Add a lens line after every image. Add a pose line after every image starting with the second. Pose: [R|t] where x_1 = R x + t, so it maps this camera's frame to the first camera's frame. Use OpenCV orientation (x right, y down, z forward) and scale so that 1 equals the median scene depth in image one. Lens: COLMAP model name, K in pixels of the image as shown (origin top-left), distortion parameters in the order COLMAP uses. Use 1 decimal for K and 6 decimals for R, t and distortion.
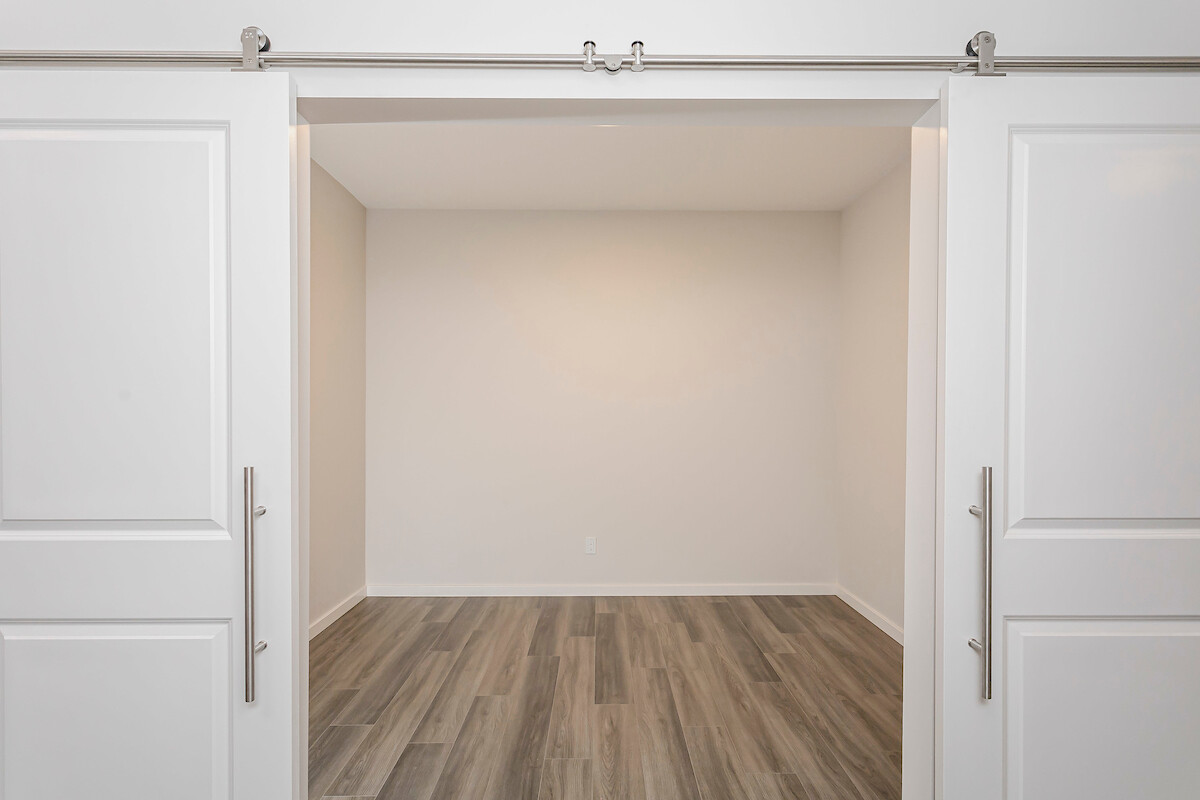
lens RADIAL K [[581.3, 0, 600.8], [0, 581.3, 407.6], [0, 0, 1]] dist [-0.000881, -0.000007]
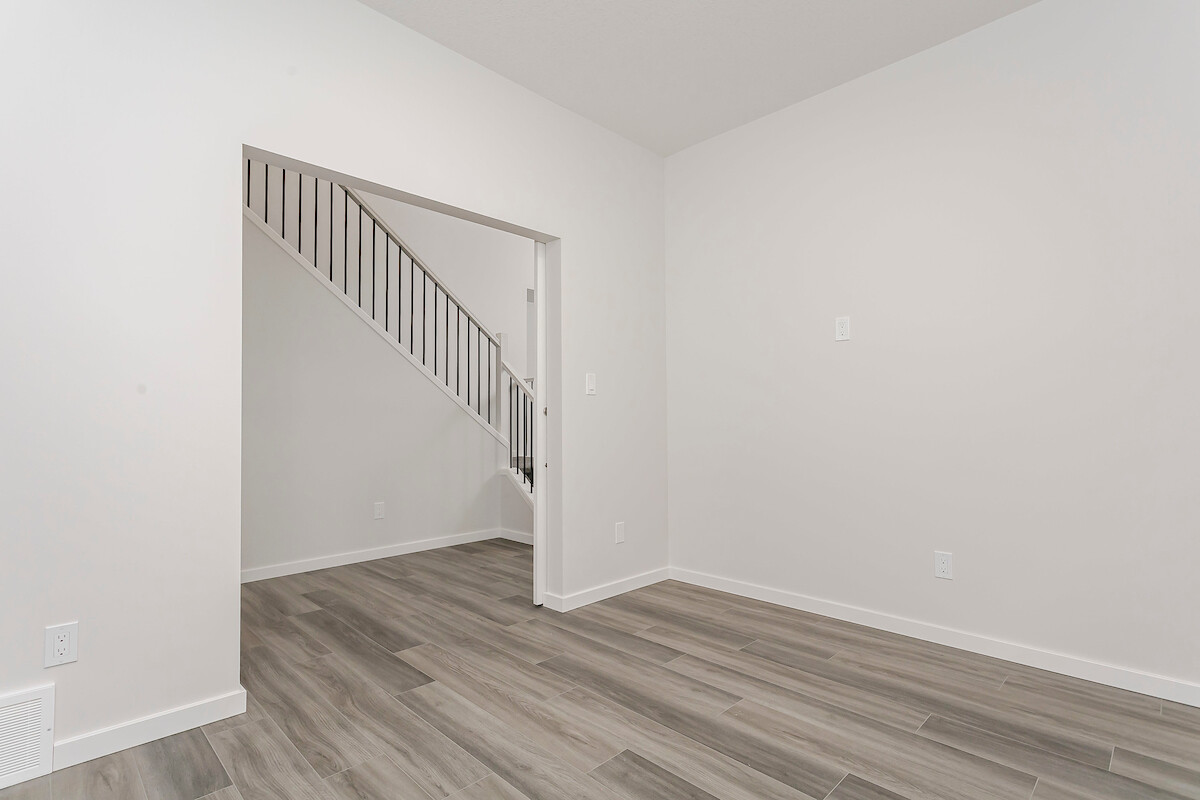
lens RADIAL K [[581.3, 0, 599.6], [0, 581.3, 404.7], [0, 0, 1]] dist [-0.000881, -0.000007]
pose [[-0.709018, -0.019009, -0.704934, 0.564372], [0.011909, 0.999171, -0.038922, 0.139023], [0.705090, -0.035991, -0.708204, 1.639333]]
